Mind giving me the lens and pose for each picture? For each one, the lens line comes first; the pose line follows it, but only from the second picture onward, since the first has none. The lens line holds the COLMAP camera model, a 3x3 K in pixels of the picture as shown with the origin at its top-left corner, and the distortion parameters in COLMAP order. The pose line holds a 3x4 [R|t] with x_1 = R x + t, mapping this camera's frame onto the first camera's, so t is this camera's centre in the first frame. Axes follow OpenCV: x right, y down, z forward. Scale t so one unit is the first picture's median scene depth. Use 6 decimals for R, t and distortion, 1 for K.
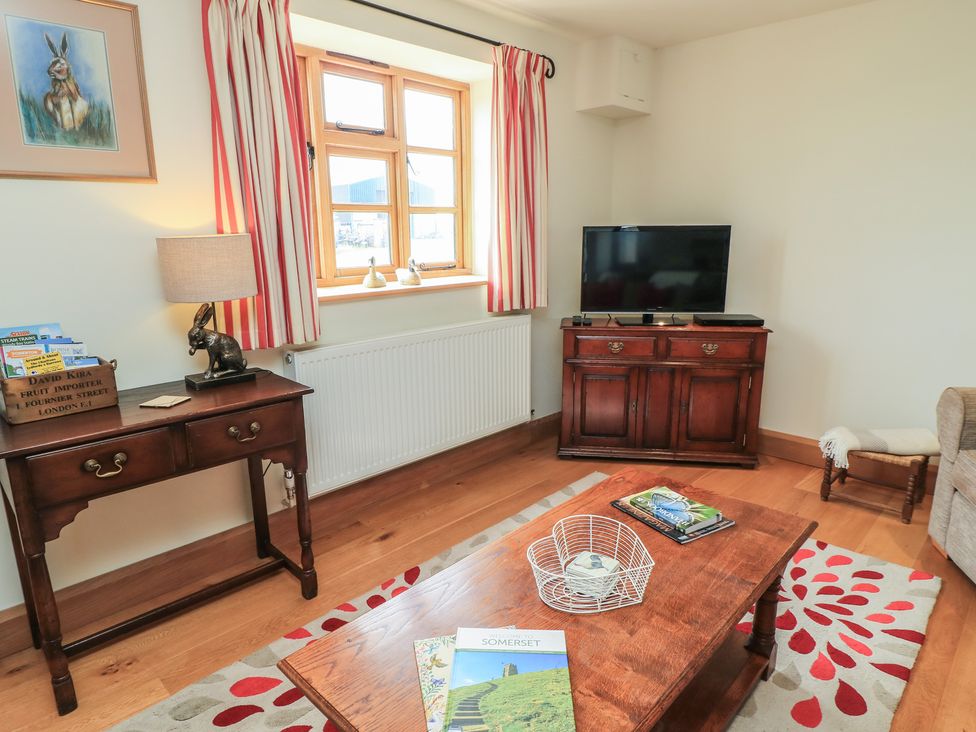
lens RADIAL K [[572.9, 0, 480.1], [0, 572.9, 364.8], [0, 0, 1]] dist [-0.001035, -0.002105]
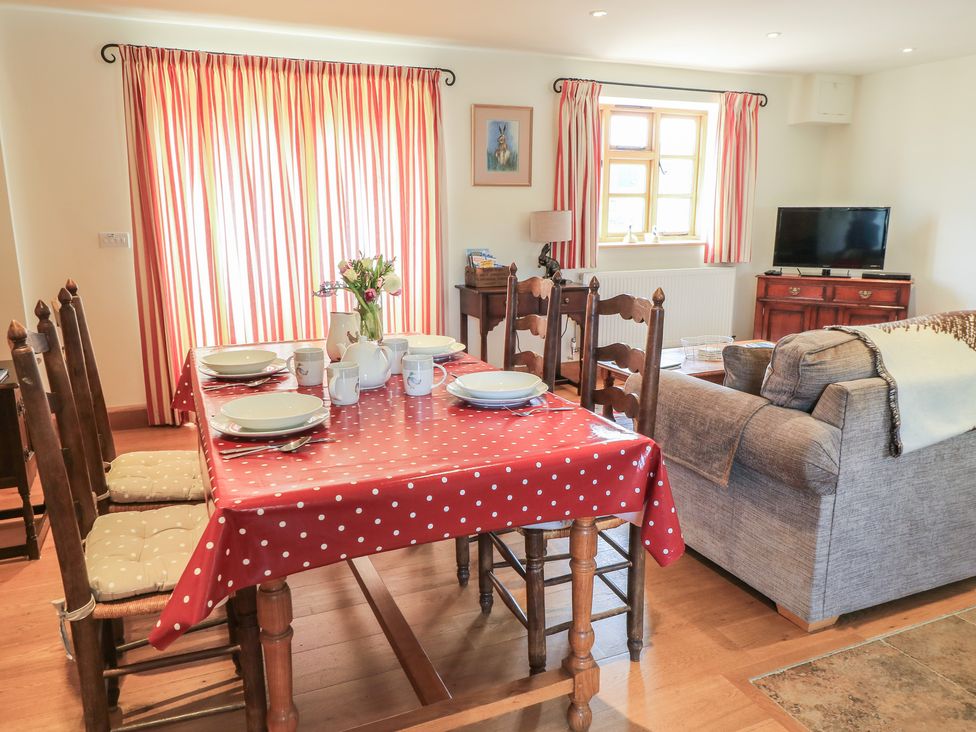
lens RADIAL K [[703.3, 0, 488.0], [0, 703.3, 366.0], [0, 0, 1]] dist [0.001364, -0.004000]
pose [[0.924175, 0.087168, -0.371889, 0.203386], [-0.091892, 0.995756, 0.005038, 0.223663], [0.370750, 0.029518, 0.928264, -0.939868]]
